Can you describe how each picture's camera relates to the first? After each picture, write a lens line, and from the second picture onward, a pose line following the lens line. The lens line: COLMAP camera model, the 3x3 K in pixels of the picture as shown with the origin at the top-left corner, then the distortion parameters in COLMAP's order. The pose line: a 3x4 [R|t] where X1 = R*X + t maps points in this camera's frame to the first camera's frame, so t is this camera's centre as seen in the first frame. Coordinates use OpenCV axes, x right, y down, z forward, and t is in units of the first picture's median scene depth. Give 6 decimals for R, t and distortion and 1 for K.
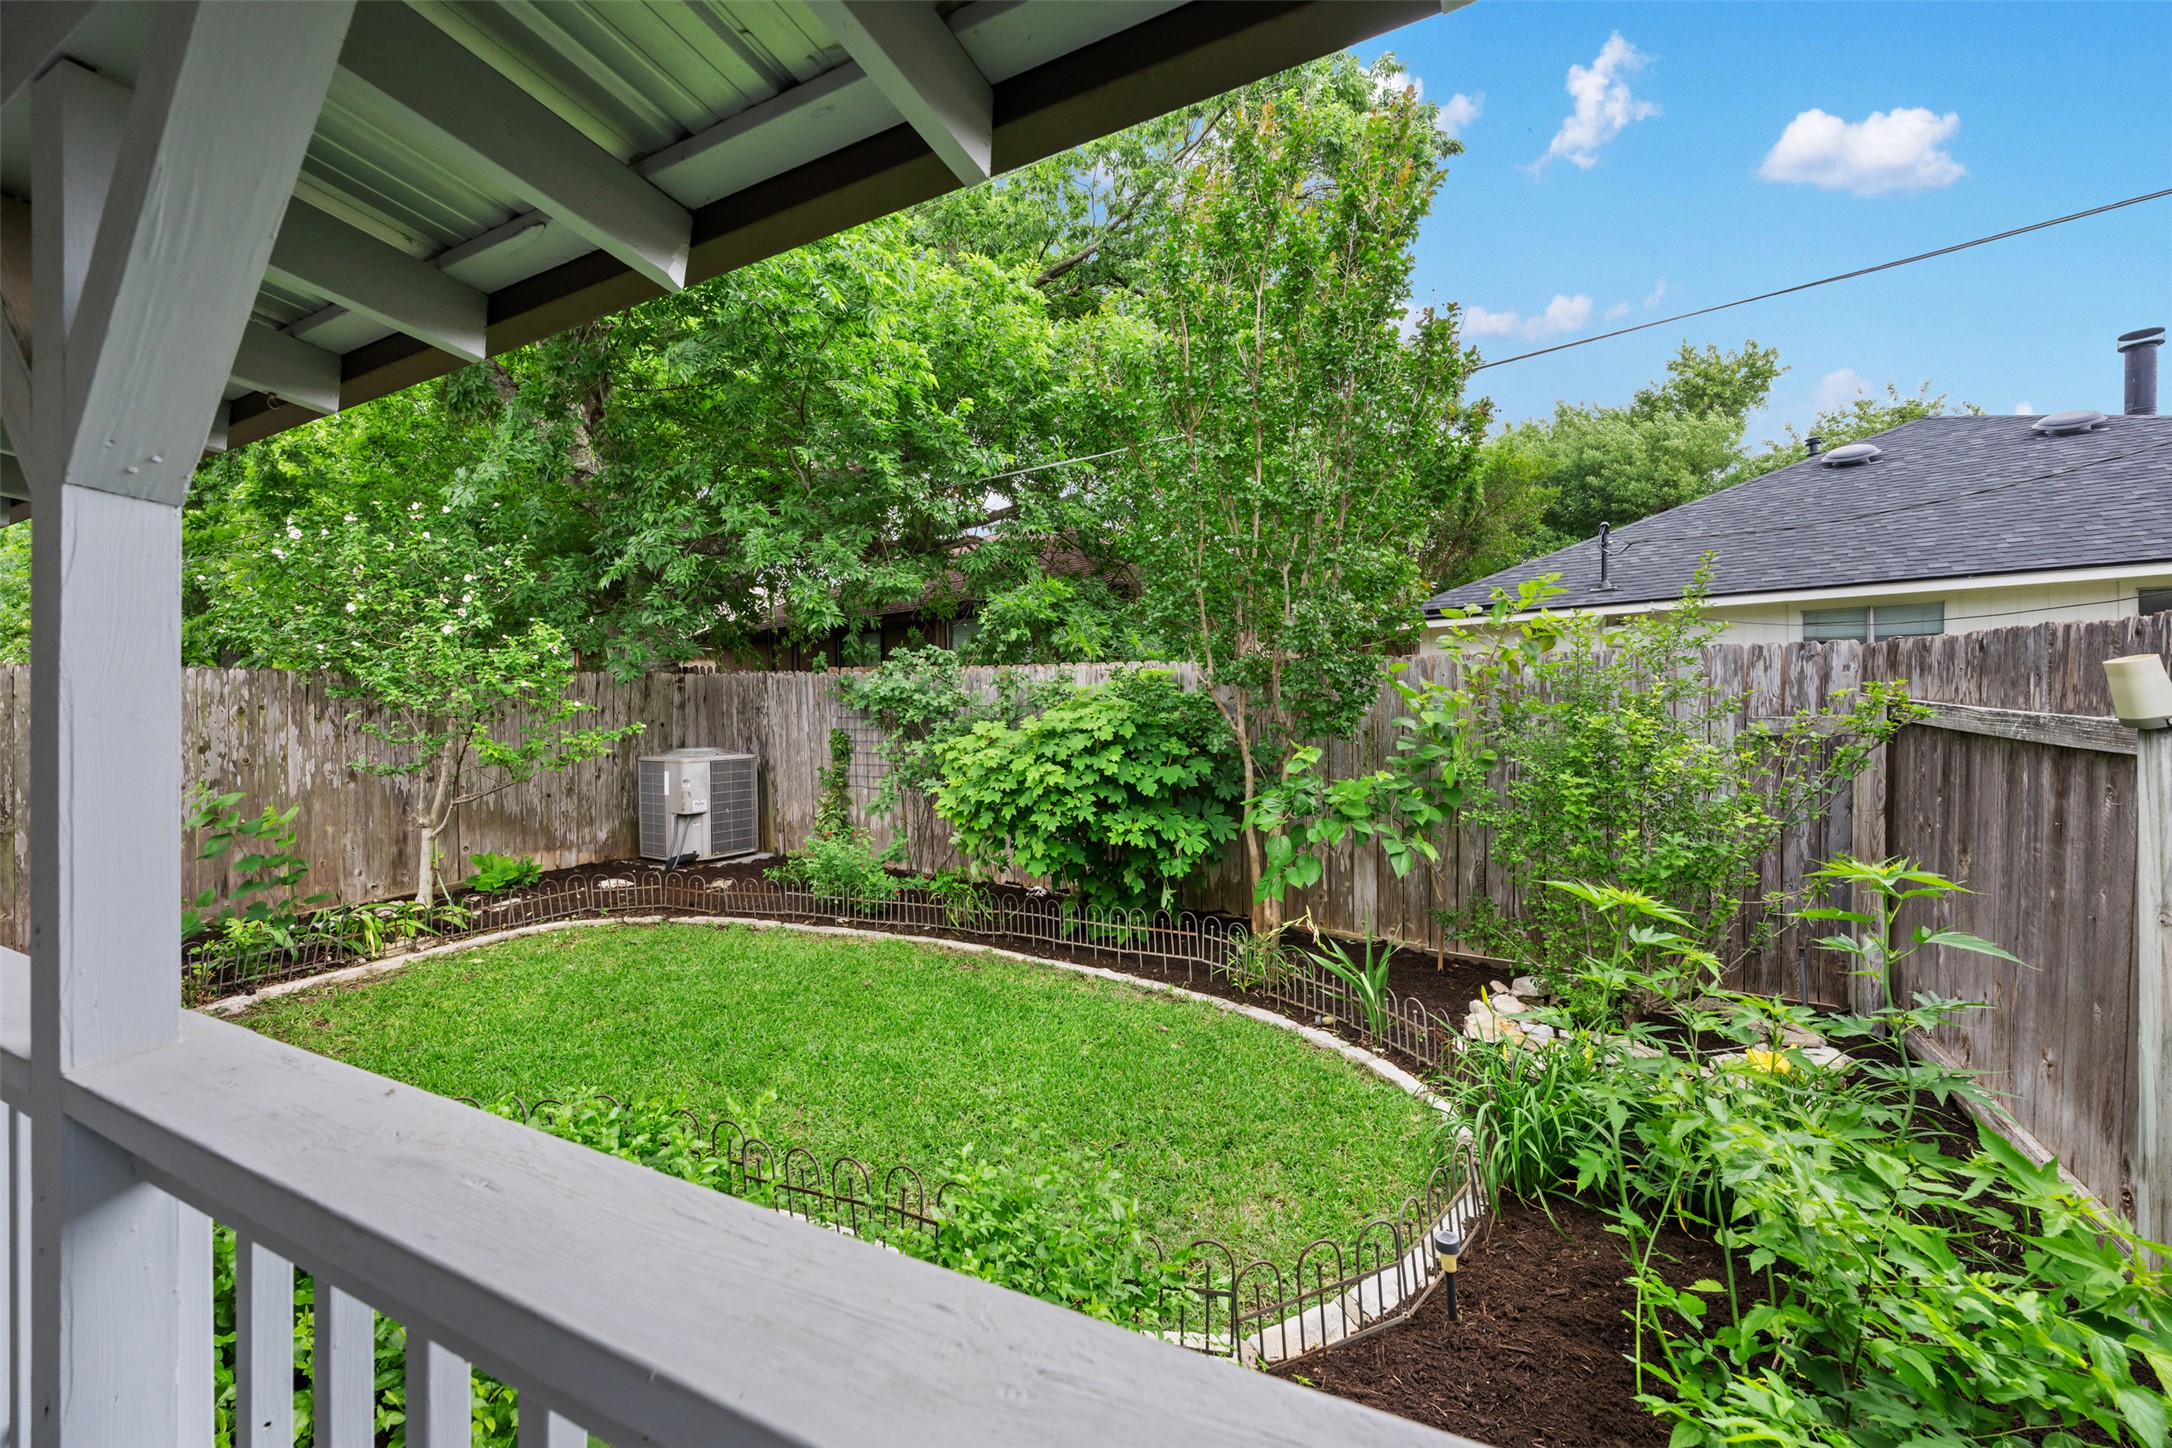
lens RADIAL K [[879.2, 0, 1083.7], [0, 879.2, 733.1], [0, 0, 1]] dist [-0.001026, 0.000153]
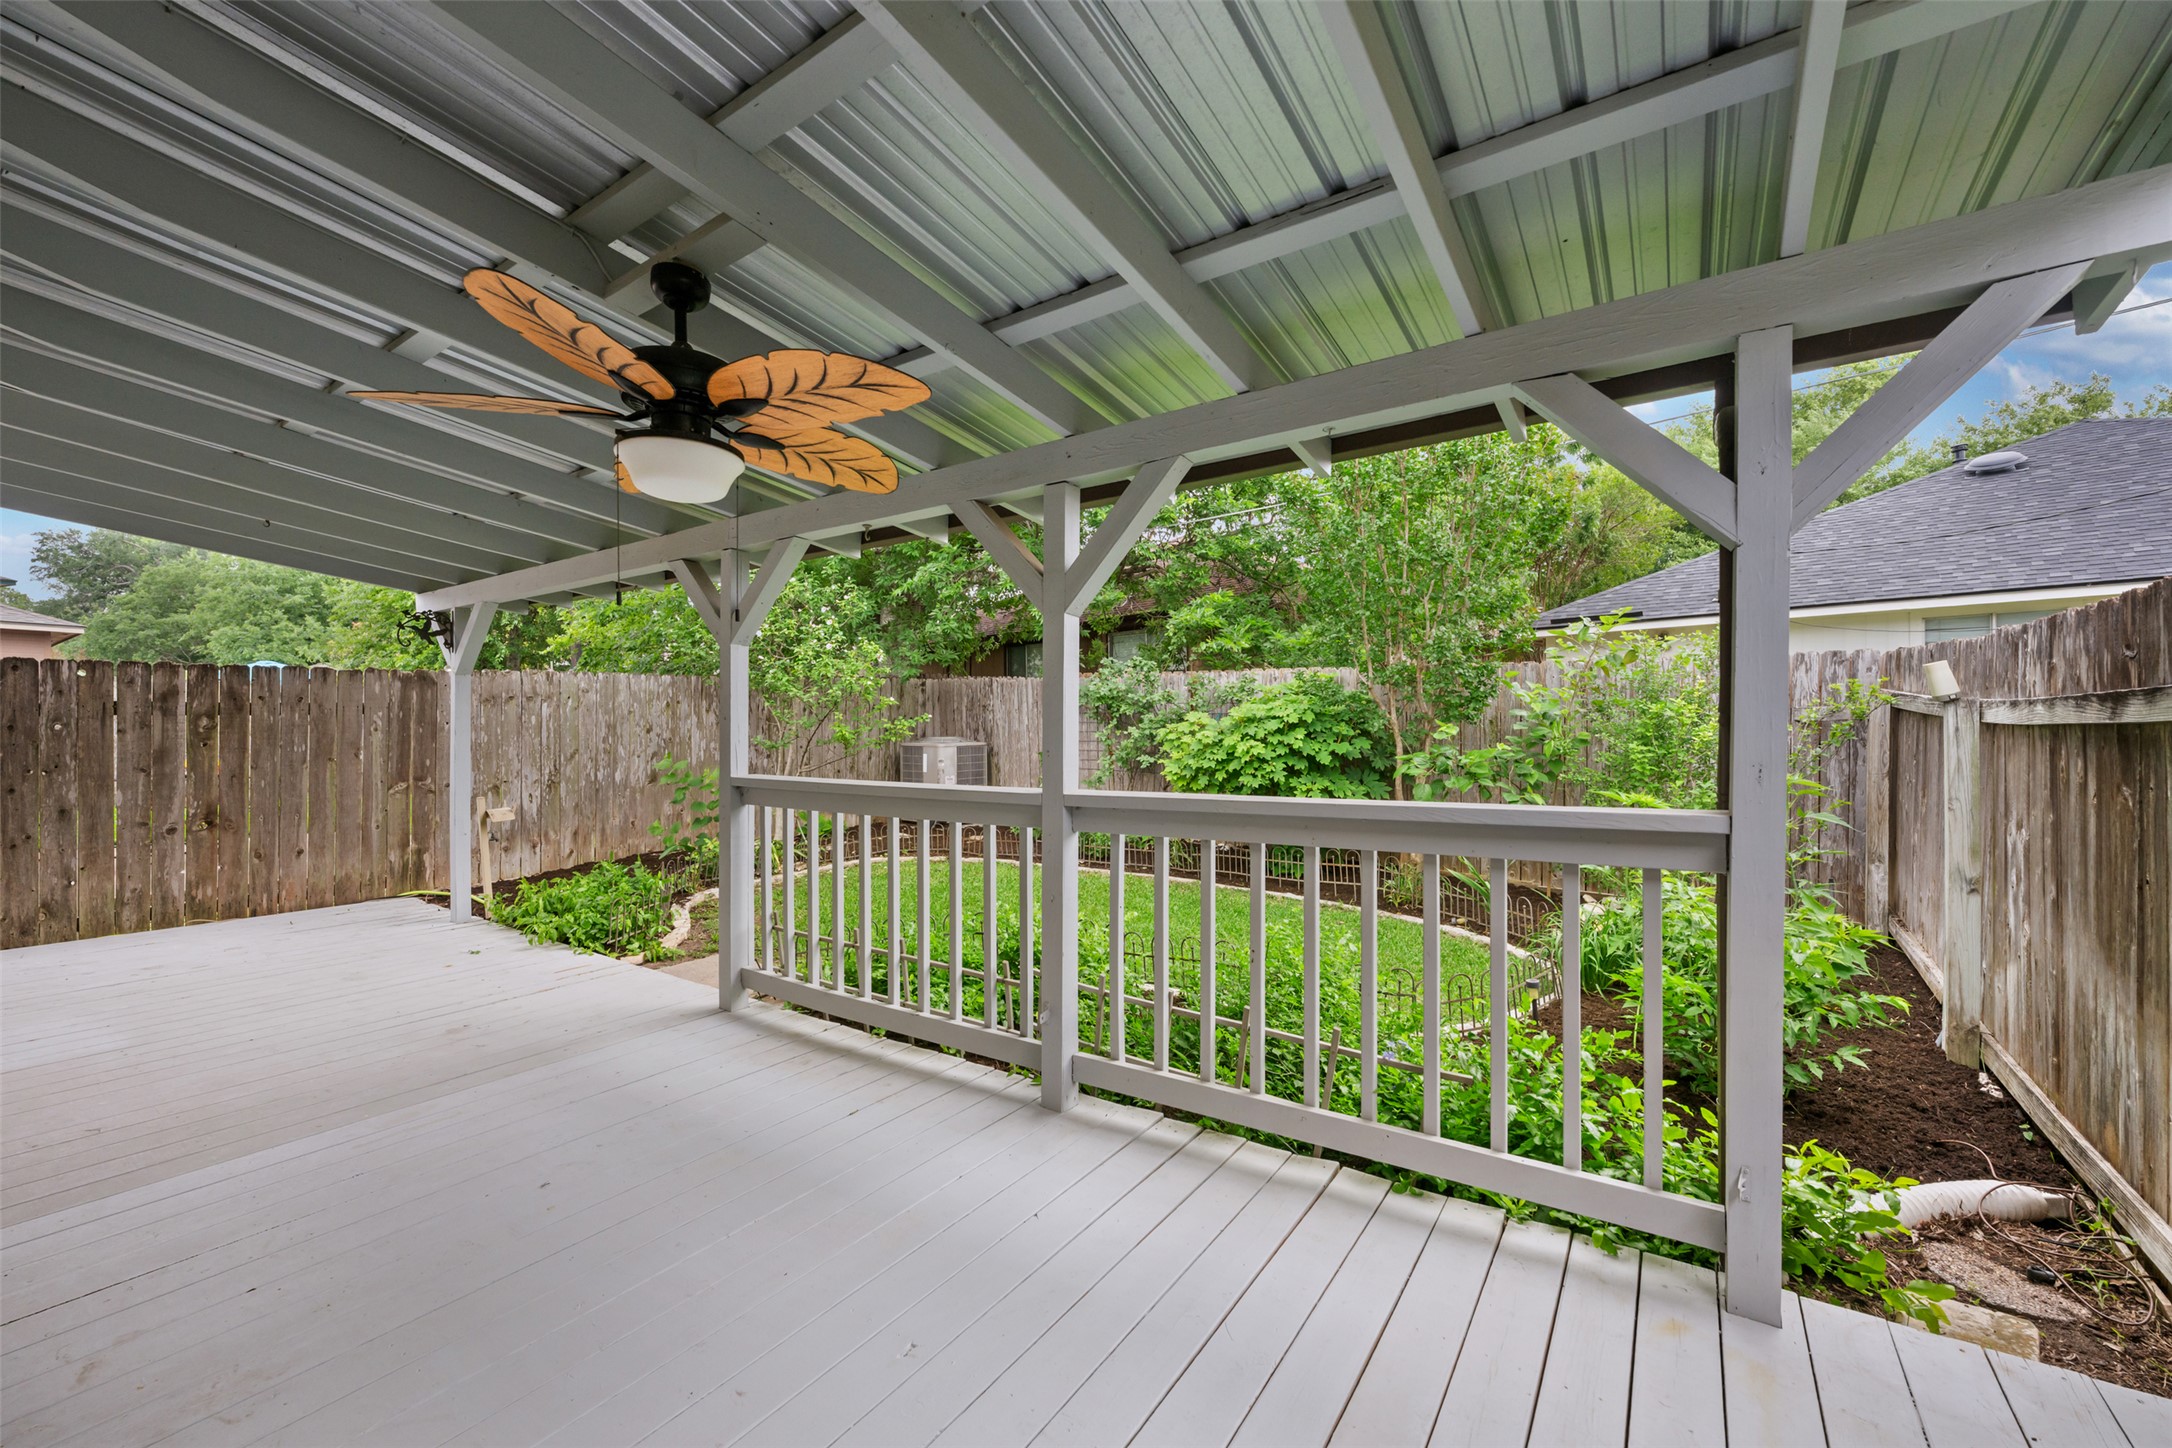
lens RADIAL K [[879.2, 0, 1081.1], [0, 879.2, 713.3], [0, 0, 1]] dist [-0.001026, 0.000153]
pose [[0.991147, 0.002781, -0.132741, -0.116371], [-0.006856, 0.999519, -0.030246, 0.033898], [0.132593, 0.030888, 0.990689, -0.403355]]
